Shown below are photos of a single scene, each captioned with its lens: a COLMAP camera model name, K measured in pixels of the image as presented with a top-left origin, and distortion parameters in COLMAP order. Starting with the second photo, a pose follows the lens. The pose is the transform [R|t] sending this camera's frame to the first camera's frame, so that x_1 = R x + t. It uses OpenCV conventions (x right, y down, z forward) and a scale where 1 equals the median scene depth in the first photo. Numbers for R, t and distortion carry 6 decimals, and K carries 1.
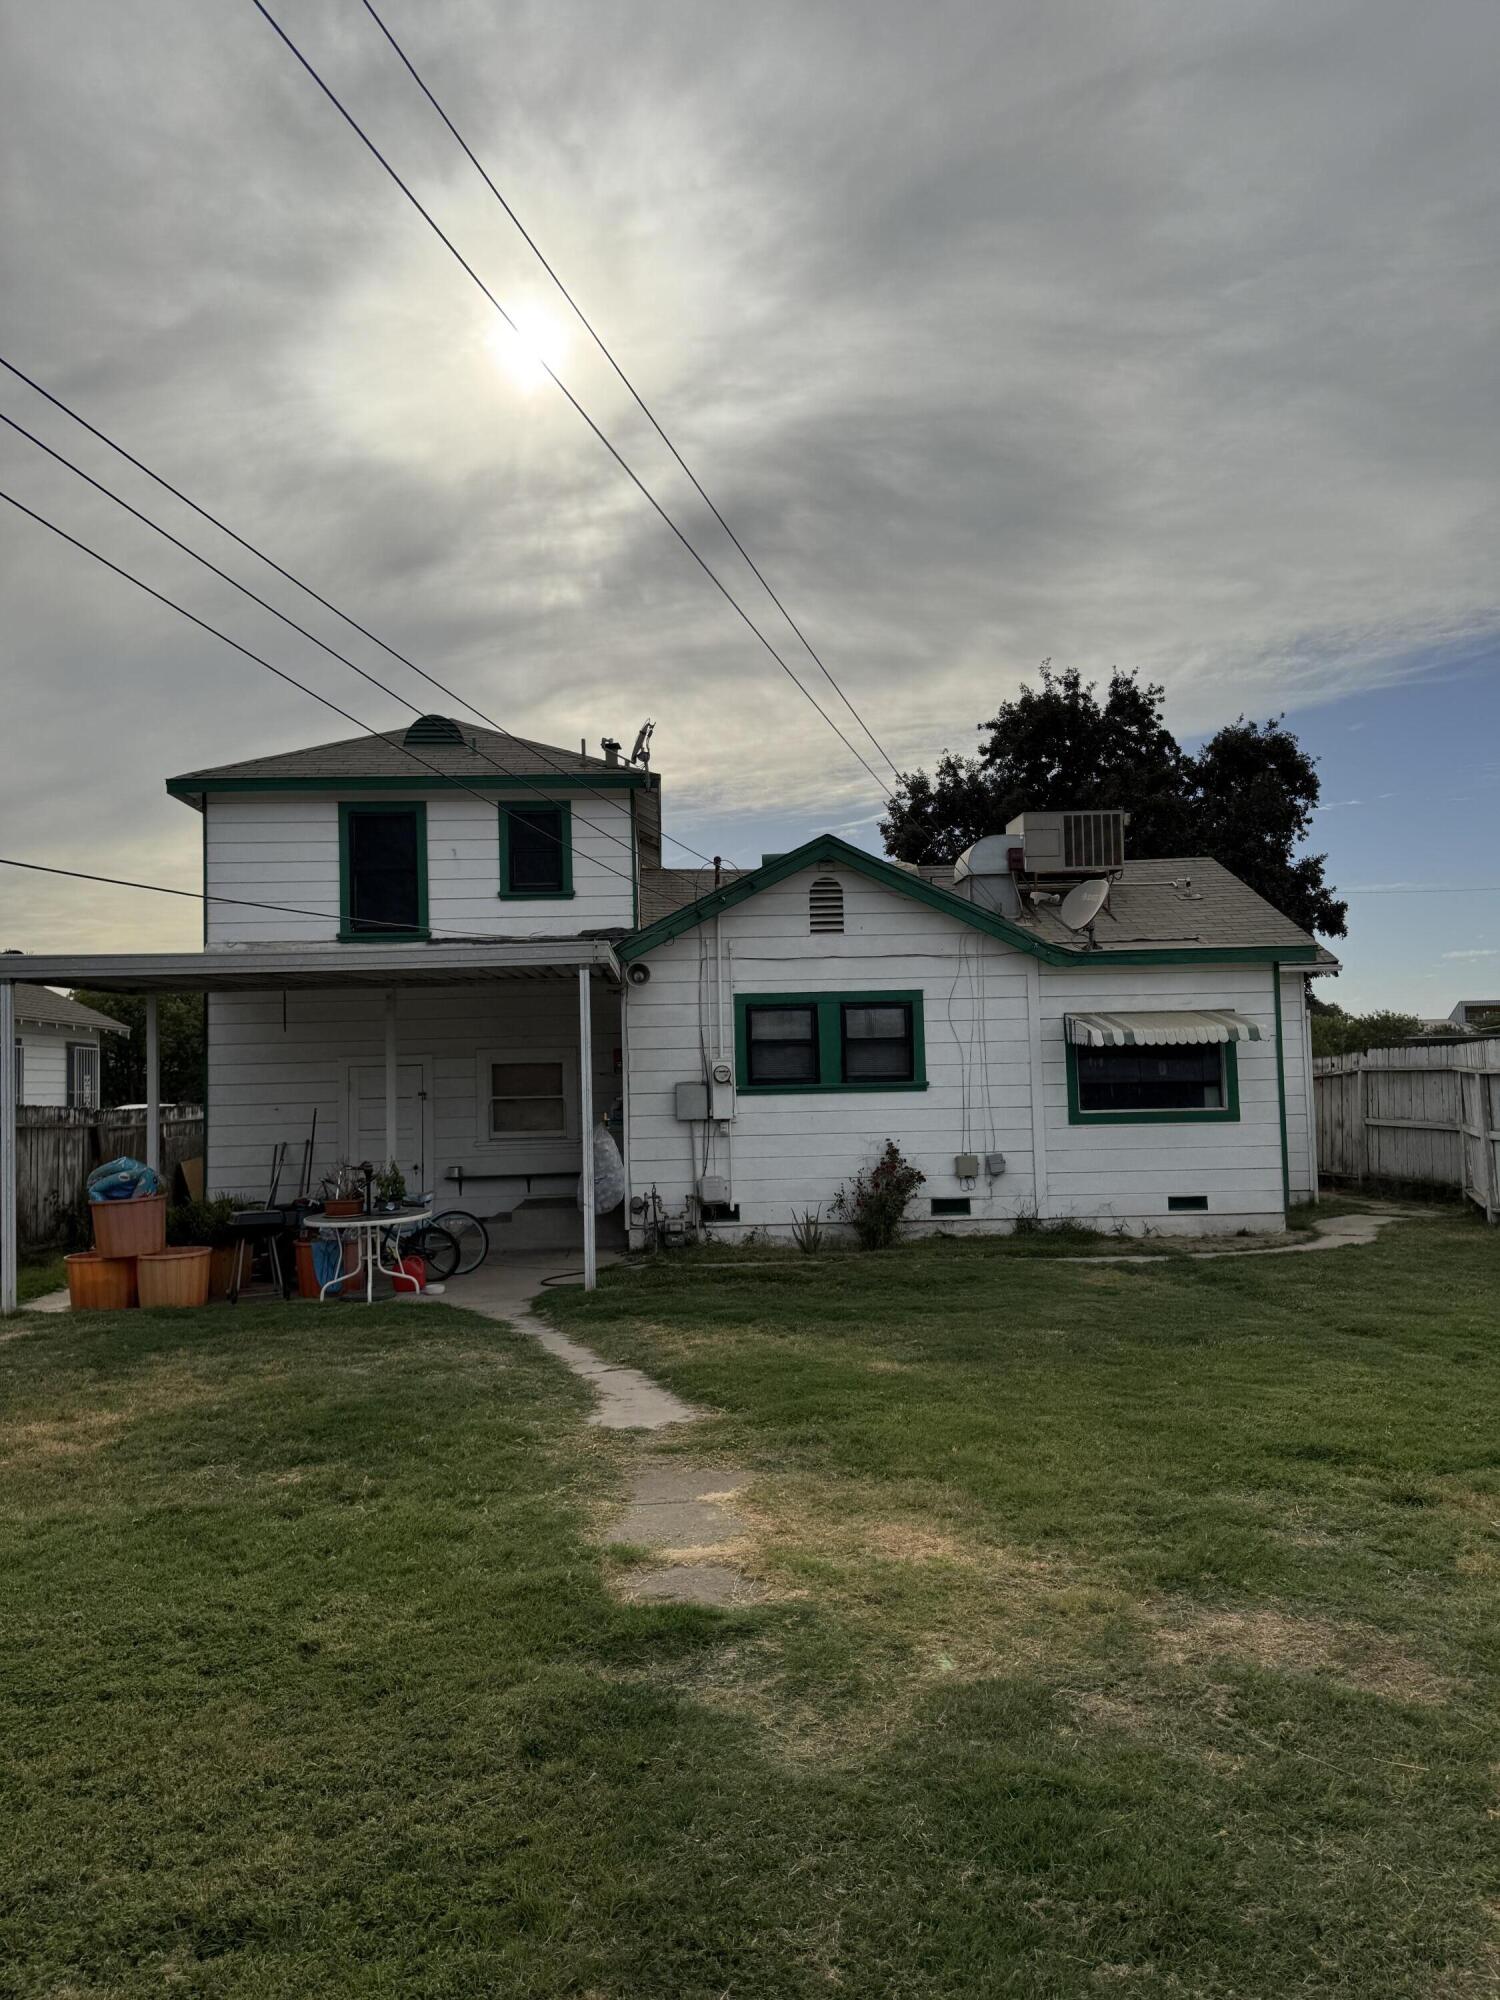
lens RADIAL K [[1391.9, 0, 740.7], [0, 1391.9, 1008.1], [0, 0, 1]] dist [0.159750, -0.290769]
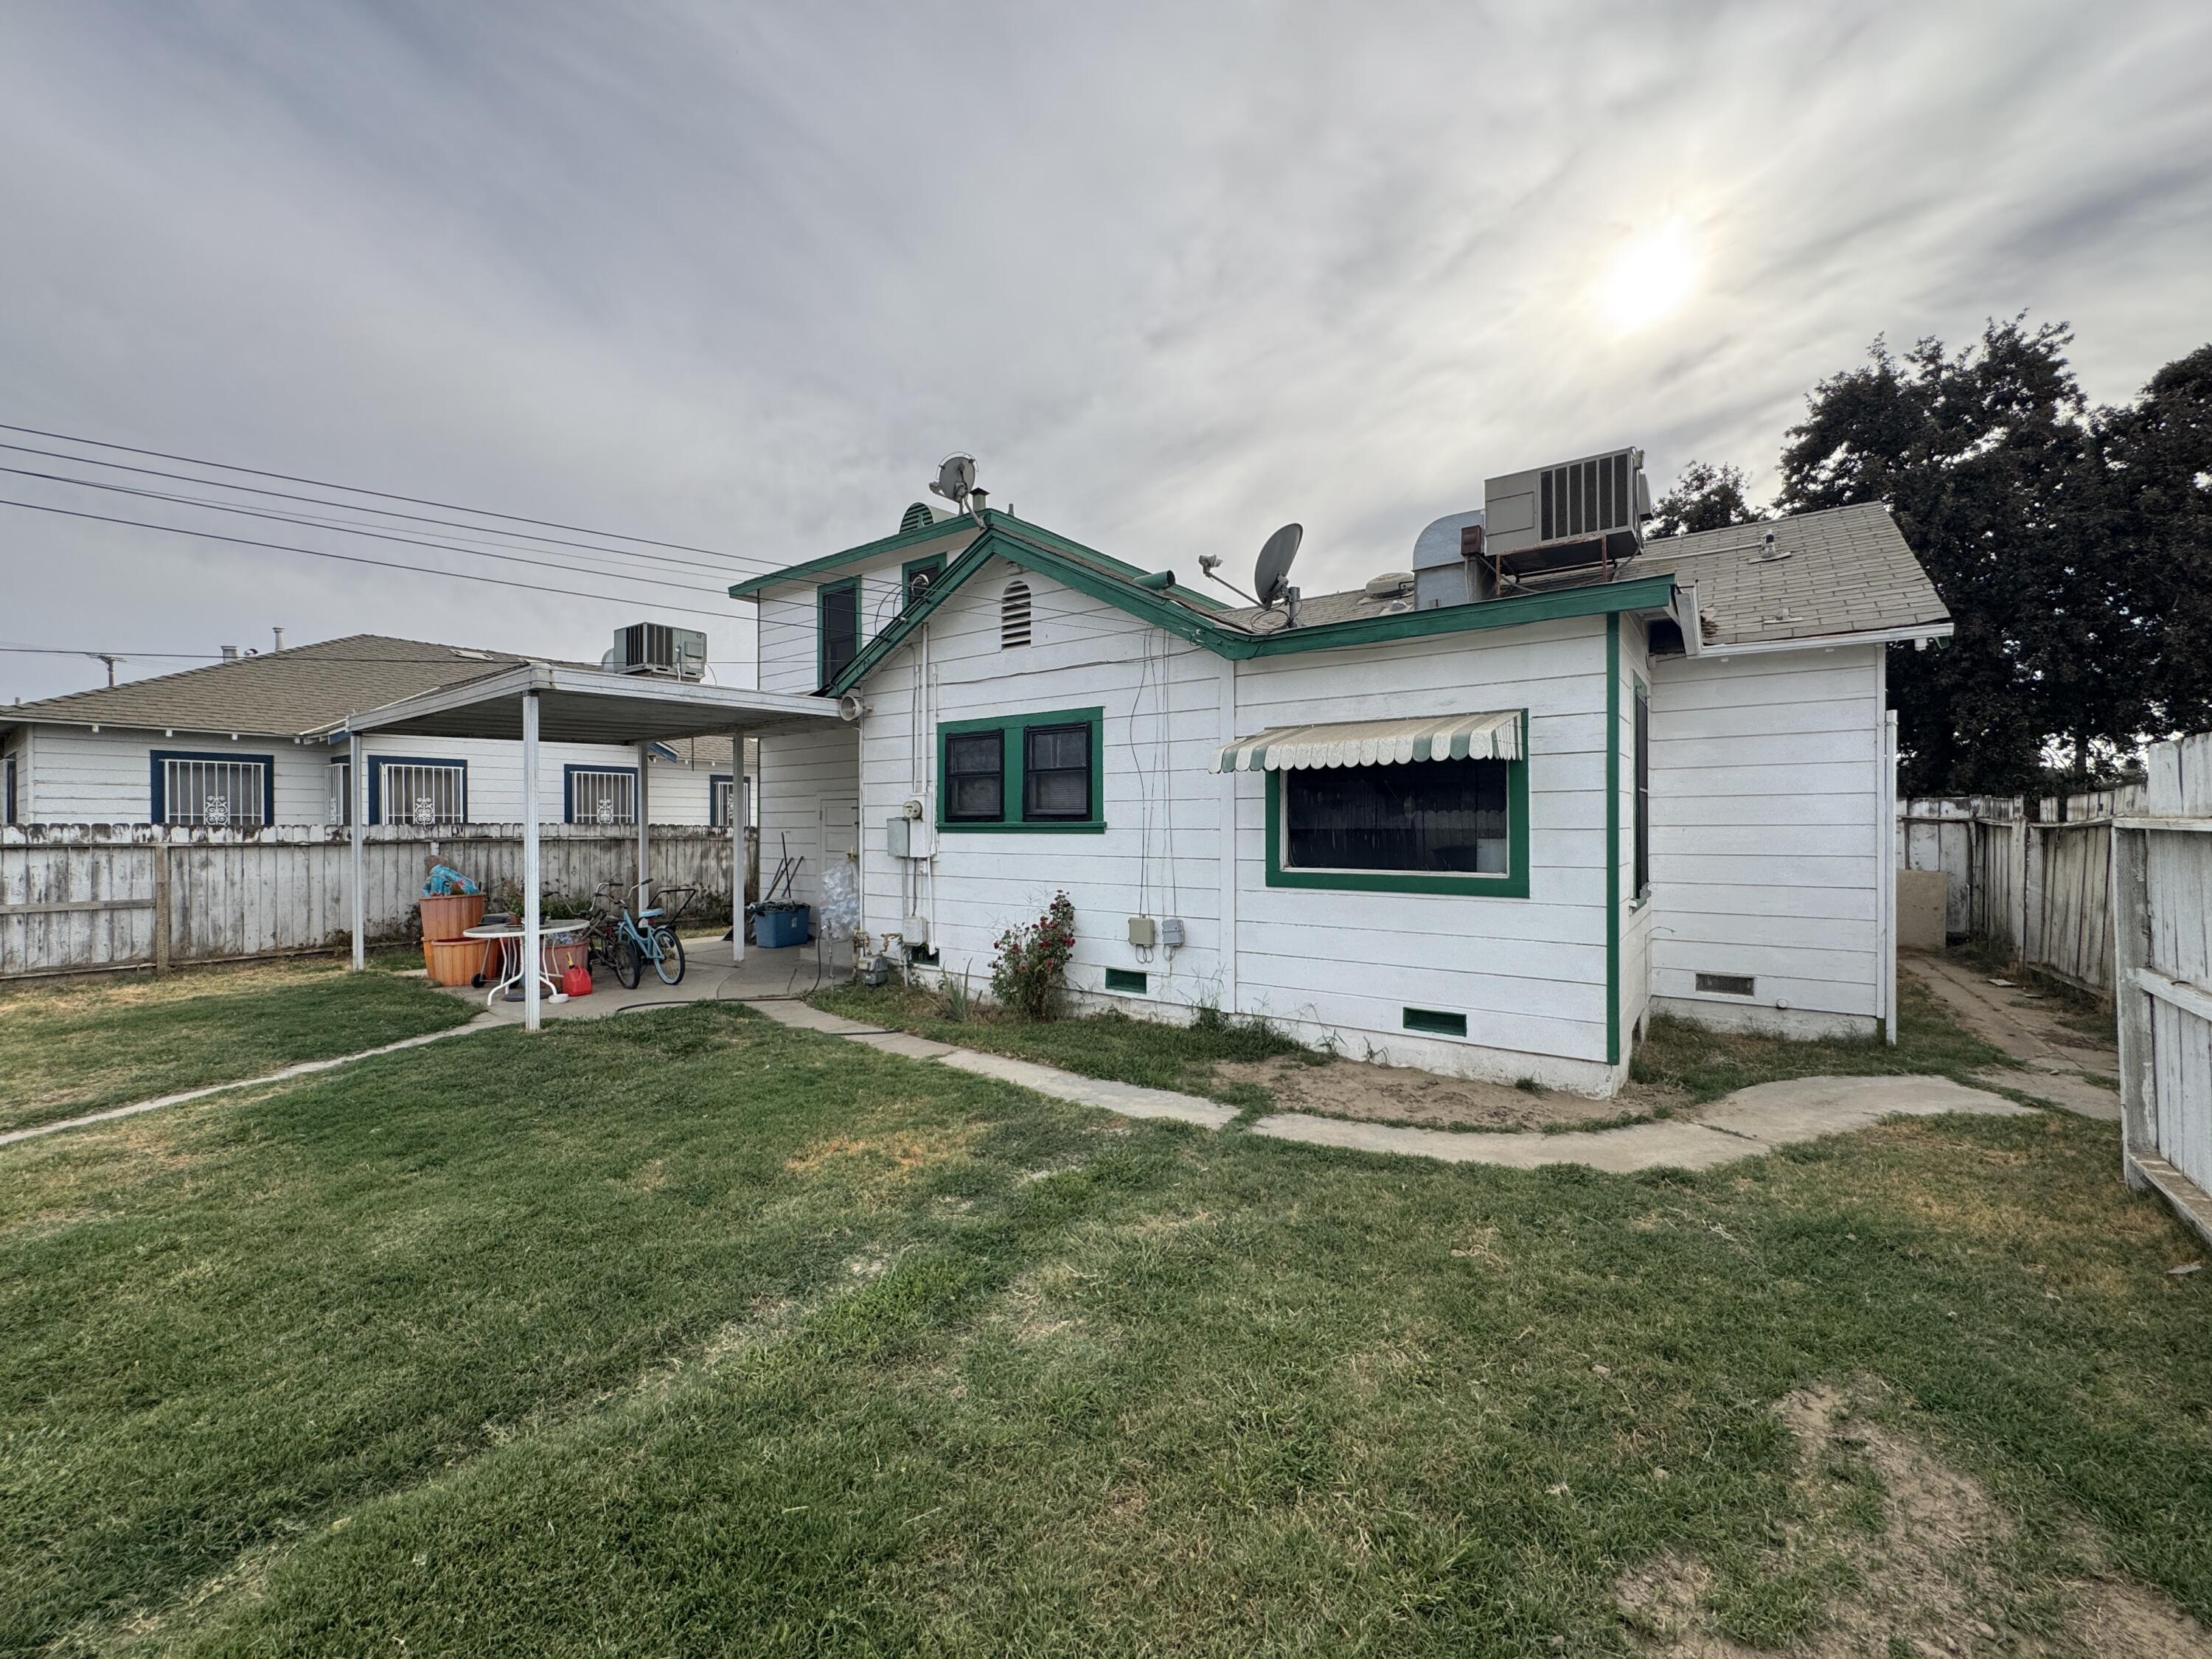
lens RADIAL K [[897.2, 0, 1106.0], [0, 897.2, 829.5], [0, 0, 1]] dist [-0.001638, 0.000270]
pose [[0.770087, 0.027054, -0.637365, 0.463660], [0.017666, 0.997813, 0.063698, 0.024485], [0.637694, -0.060312, 0.767925, 0.612046]]
